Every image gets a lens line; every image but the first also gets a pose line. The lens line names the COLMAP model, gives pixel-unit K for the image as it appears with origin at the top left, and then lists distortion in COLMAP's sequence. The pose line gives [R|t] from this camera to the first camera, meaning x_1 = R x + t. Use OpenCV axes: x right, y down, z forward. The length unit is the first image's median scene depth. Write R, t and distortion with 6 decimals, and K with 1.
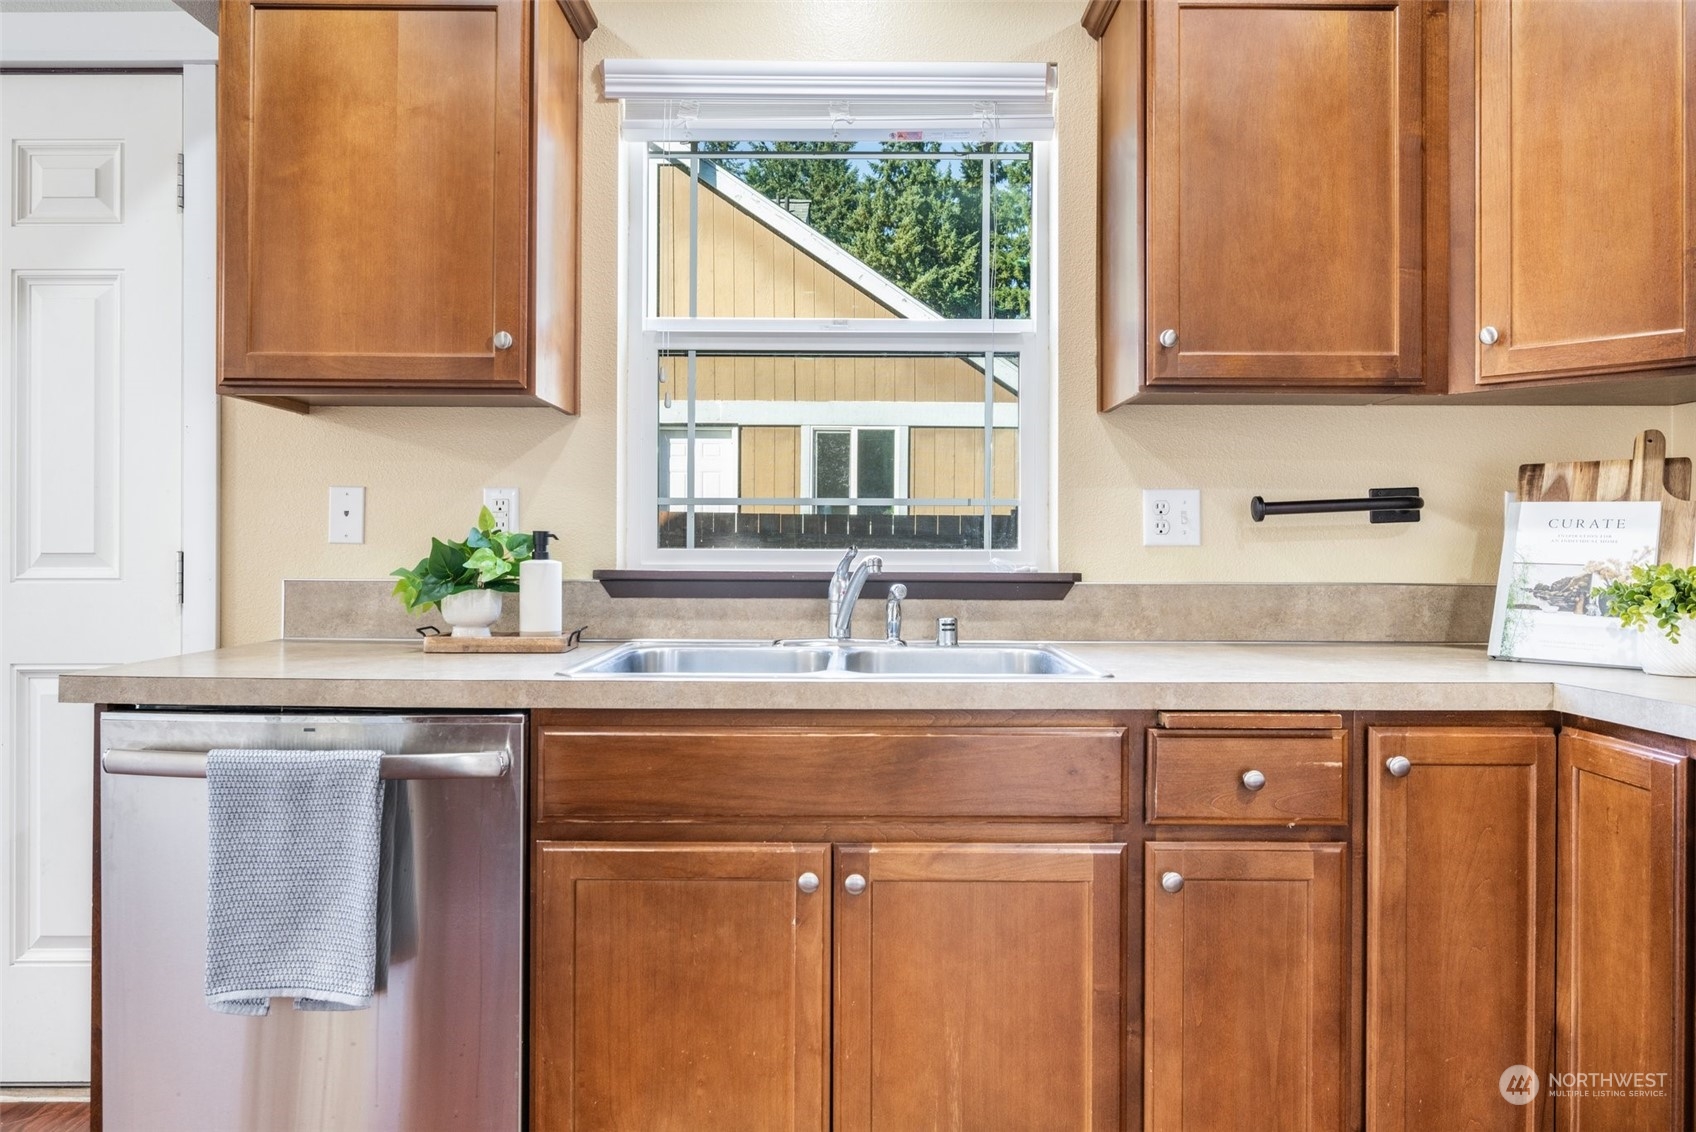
lens RADIAL K [[1125.4, 0, 851.2], [0, 1125.4, 548.9], [0, 0, 1]] dist [-0.003525, 0.004425]
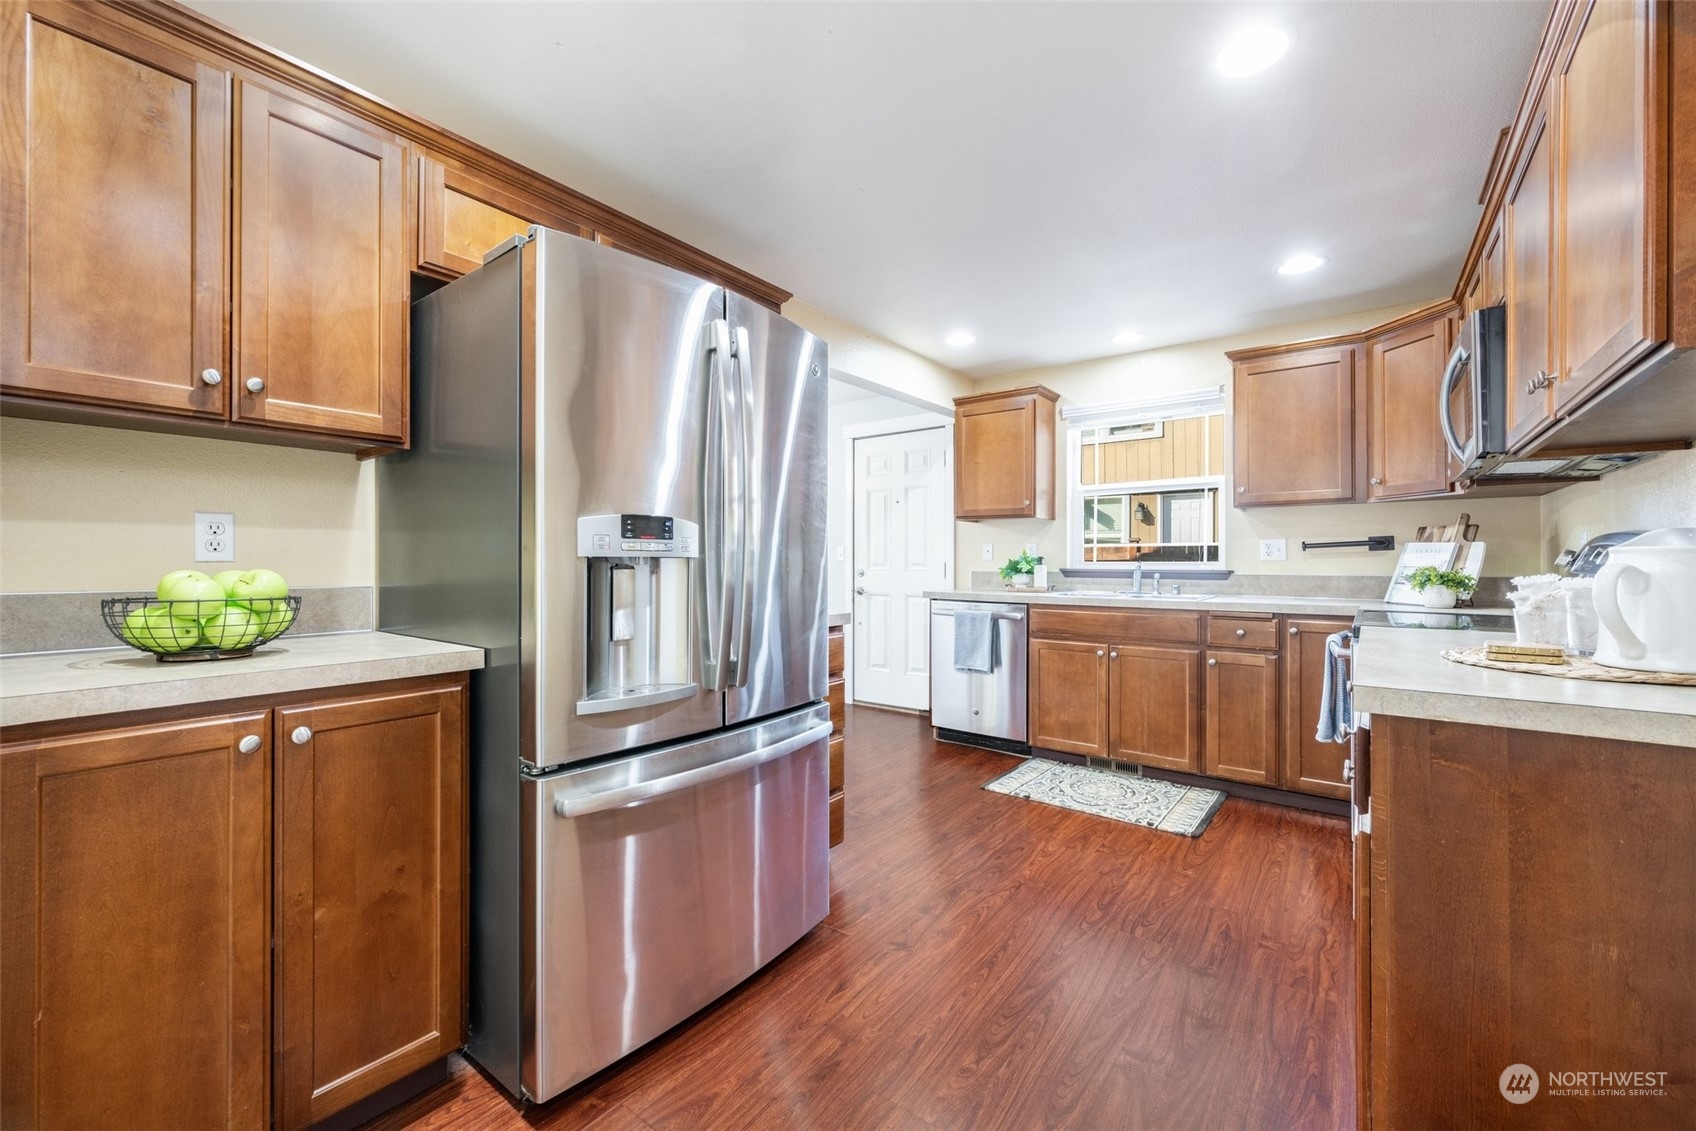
lens RADIAL K [[673.9, 0, 857.3], [0, 673.9, 560.3], [0, 0, 1]] dist [-0.001363, -0.000441]
pose [[0.800456, -0.003485, -0.599382, 0.525102], [0.000676, 0.999988, -0.004911, 0.005090], [0.599391, 0.003525, 0.800448, -0.997001]]
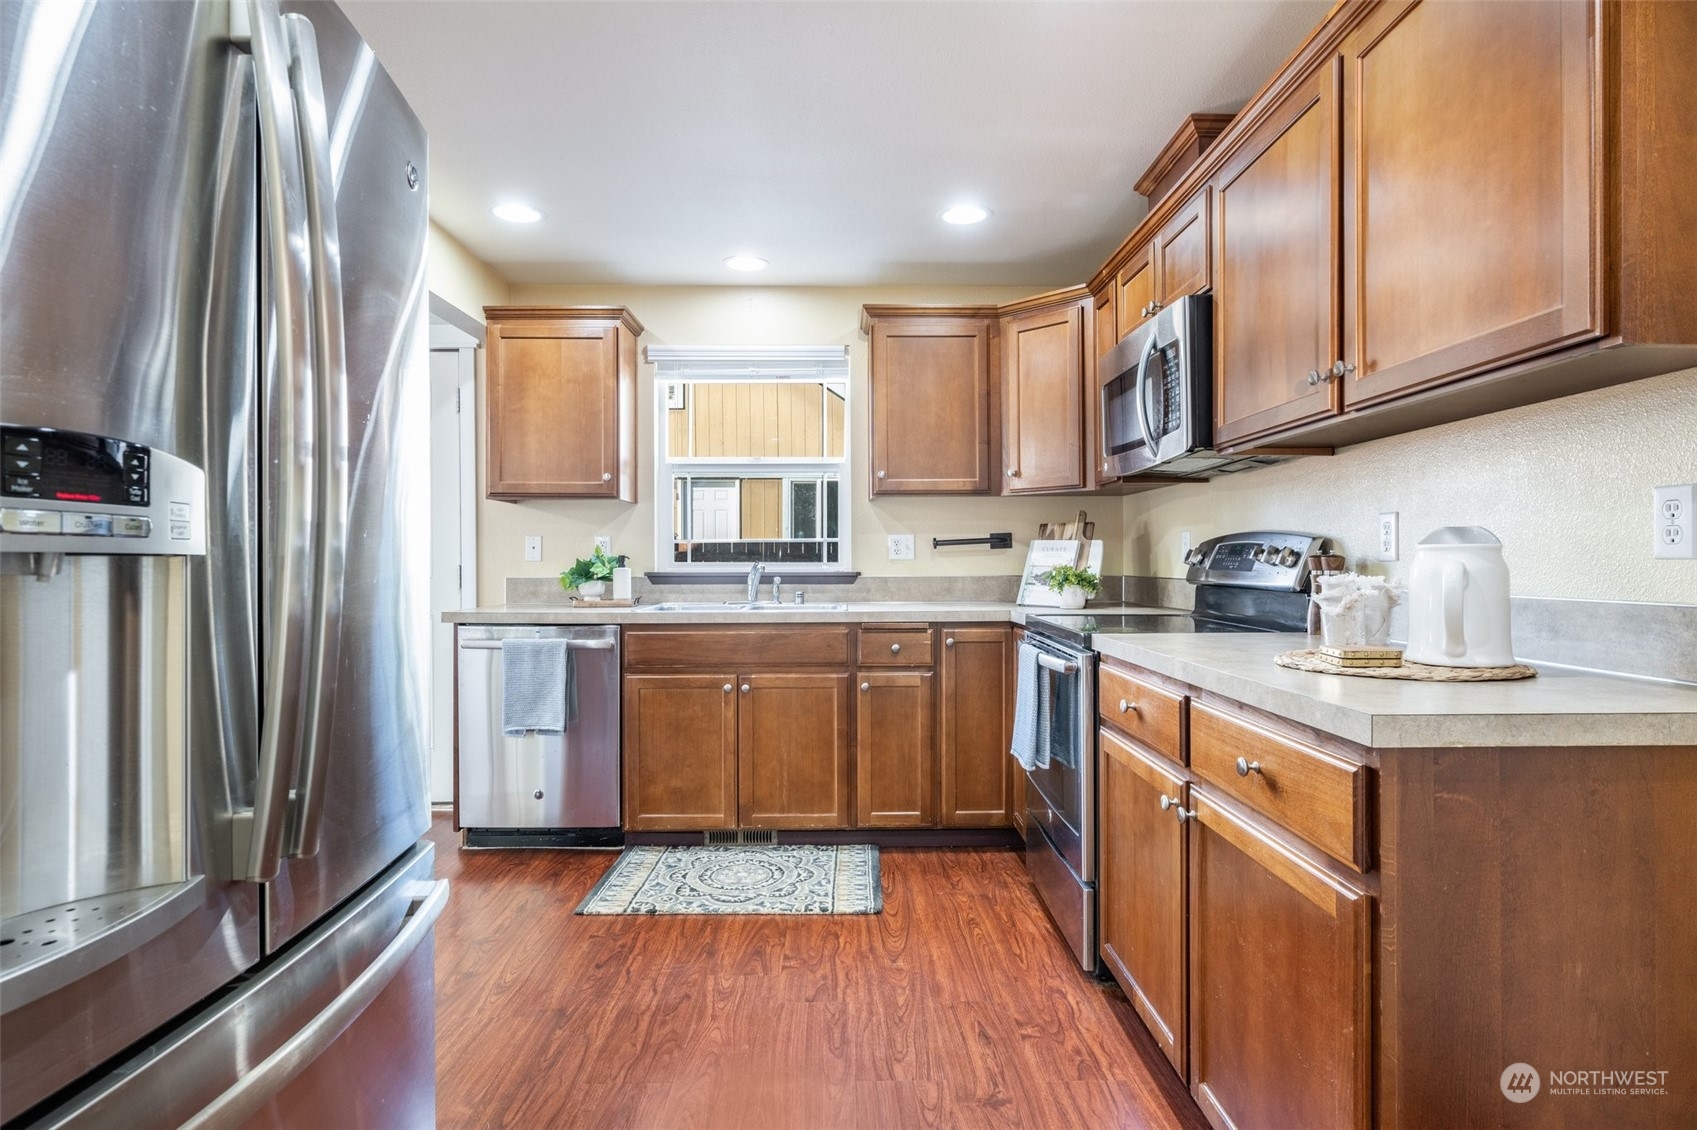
lens RADIAL K [[877.3, 0, 853.8], [0, 877.3, 565.5], [0, 0, 1]] dist [-0.002364, -0.001617]
pose [[0.999856, -0.007385, 0.015287, 0.188634], [0.007340, 0.999969, 0.002995, 0.003531], [-0.015308, -0.002882, 0.999879, -0.880543]]
